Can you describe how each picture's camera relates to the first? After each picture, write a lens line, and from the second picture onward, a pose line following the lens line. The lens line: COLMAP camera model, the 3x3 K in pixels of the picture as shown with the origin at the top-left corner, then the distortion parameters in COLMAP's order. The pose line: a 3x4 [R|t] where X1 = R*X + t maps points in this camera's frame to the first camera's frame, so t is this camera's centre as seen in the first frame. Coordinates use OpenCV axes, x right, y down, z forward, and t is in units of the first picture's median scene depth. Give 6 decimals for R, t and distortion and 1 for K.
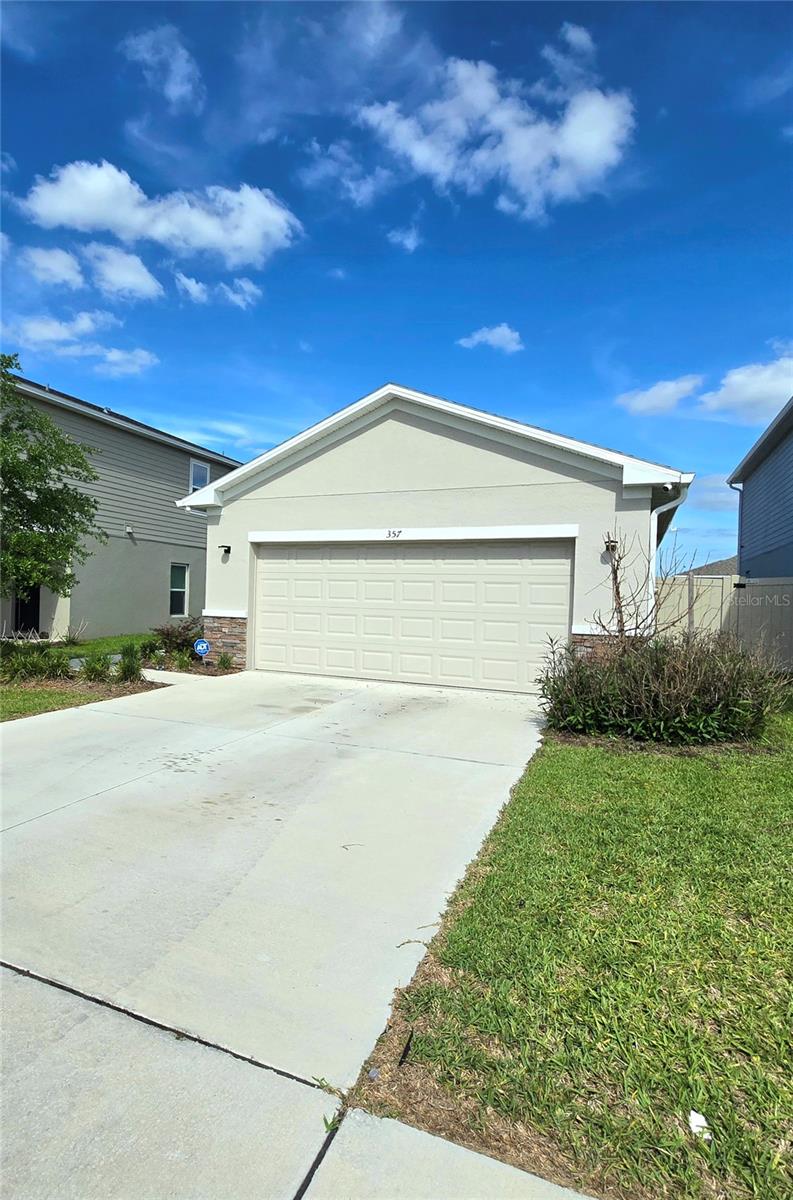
lens RADIAL K [[570.2, 0, 395.5], [0, 570.2, 599.0], [0, 0, 1]] dist [-0.033795, -0.001934]
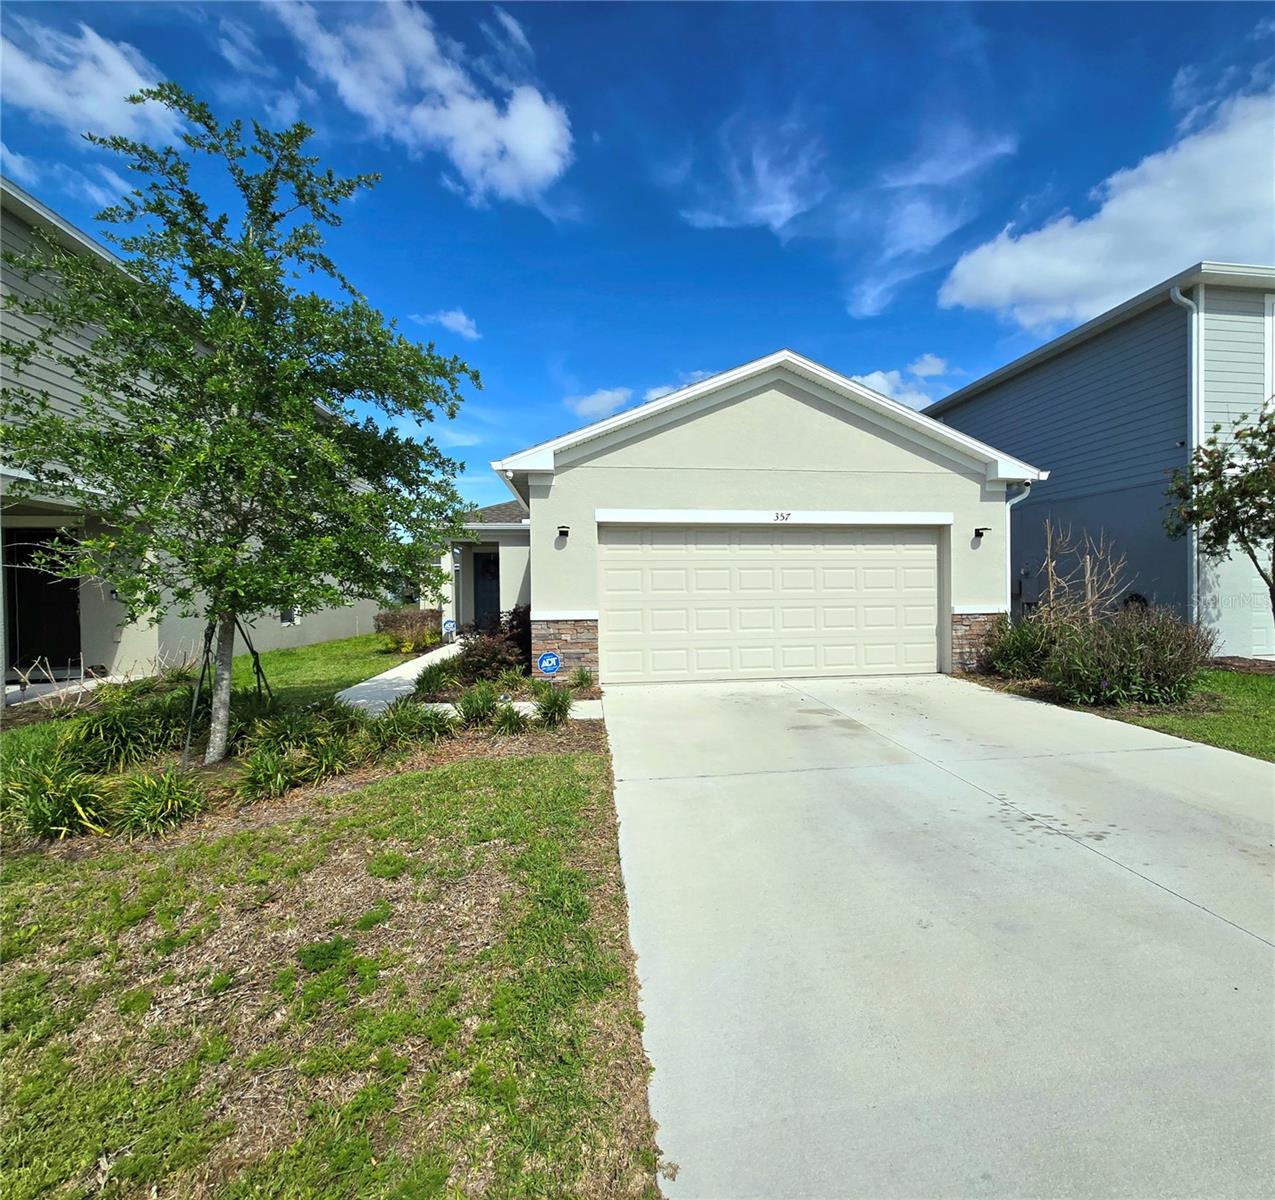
lens RADIAL K [[536.8, 0, 641.2], [0, 536.8, 596.0], [0, 0, 1]] dist [0.002218, -0.000128]
pose [[0.870629, -0.045624, 0.489820, -0.568163], [0.033452, 0.998876, 0.033581, -0.021704], [-0.490802, -0.012851, 0.871177, 0.324662]]
